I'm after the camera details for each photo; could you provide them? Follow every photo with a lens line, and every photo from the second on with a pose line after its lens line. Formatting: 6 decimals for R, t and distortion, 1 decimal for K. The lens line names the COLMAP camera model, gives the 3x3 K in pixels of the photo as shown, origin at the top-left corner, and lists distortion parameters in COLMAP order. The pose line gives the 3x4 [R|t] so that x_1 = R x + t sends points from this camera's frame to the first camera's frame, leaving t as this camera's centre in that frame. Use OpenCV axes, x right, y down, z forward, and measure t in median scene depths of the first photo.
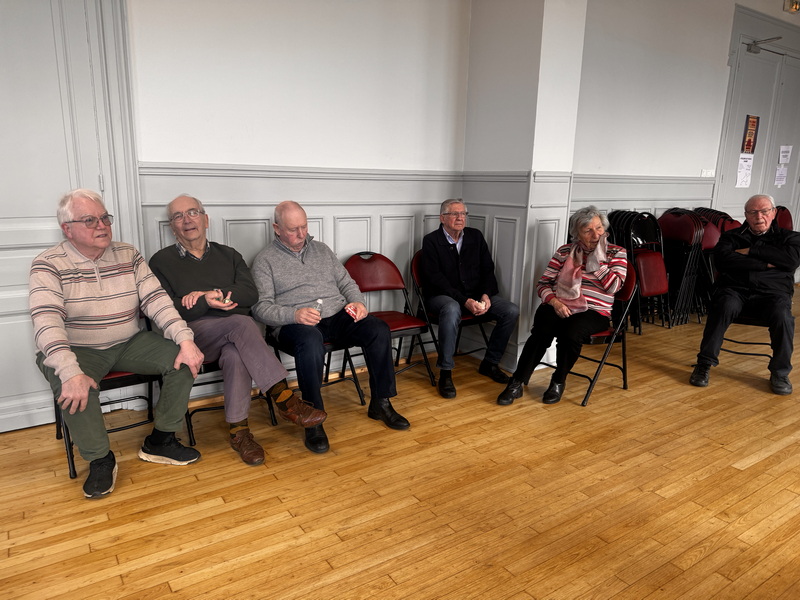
lens RADIAL K [[540.3, 0, 393.3], [0, 540.3, 301.0], [0, 0, 1]] dist [0.016957, -0.046228]
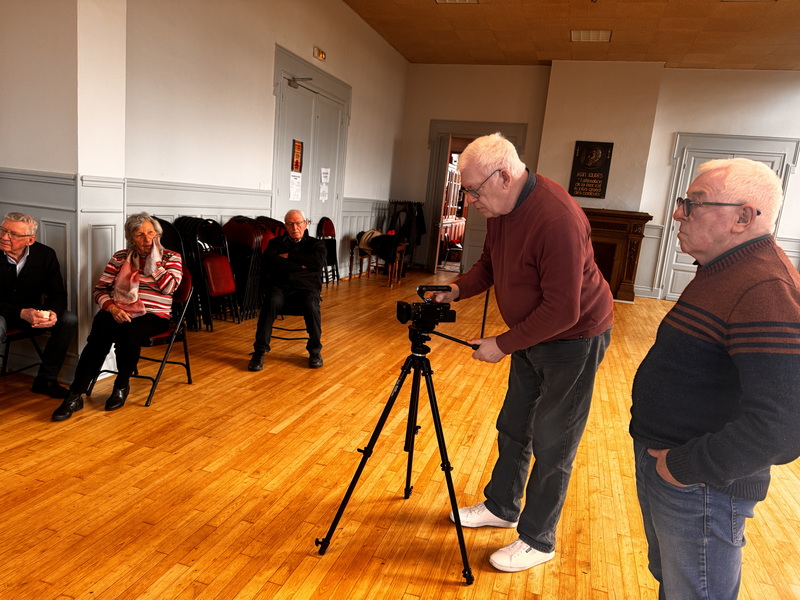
lens RADIAL K [[540.3, 0, 391.0], [0, 540.3, 304.7], [0, 0, 1]] dist [0.016957, -0.046228]
pose [[0.766347, -0.065811, 0.639047, 0.055307], [0.062919, 0.997646, 0.027288, 0.000822], [-0.639338, 0.019296, 0.768683, -0.094024]]
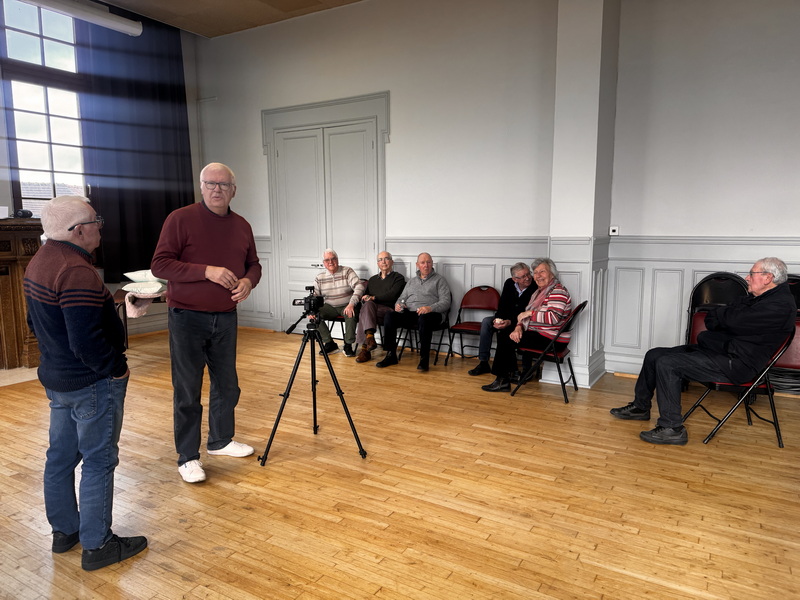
lens RADIAL K [[540.3, 0, 394.4], [0, 540.3, 300.9], [0, 0, 1]] dist [0.016957, -0.046228]
pose [[0.447188, 0.097329, -0.889129, 1.410800], [-0.174663, 0.984427, 0.019913, -0.032433], [0.877220, 0.146393, 0.457224, 0.006250]]
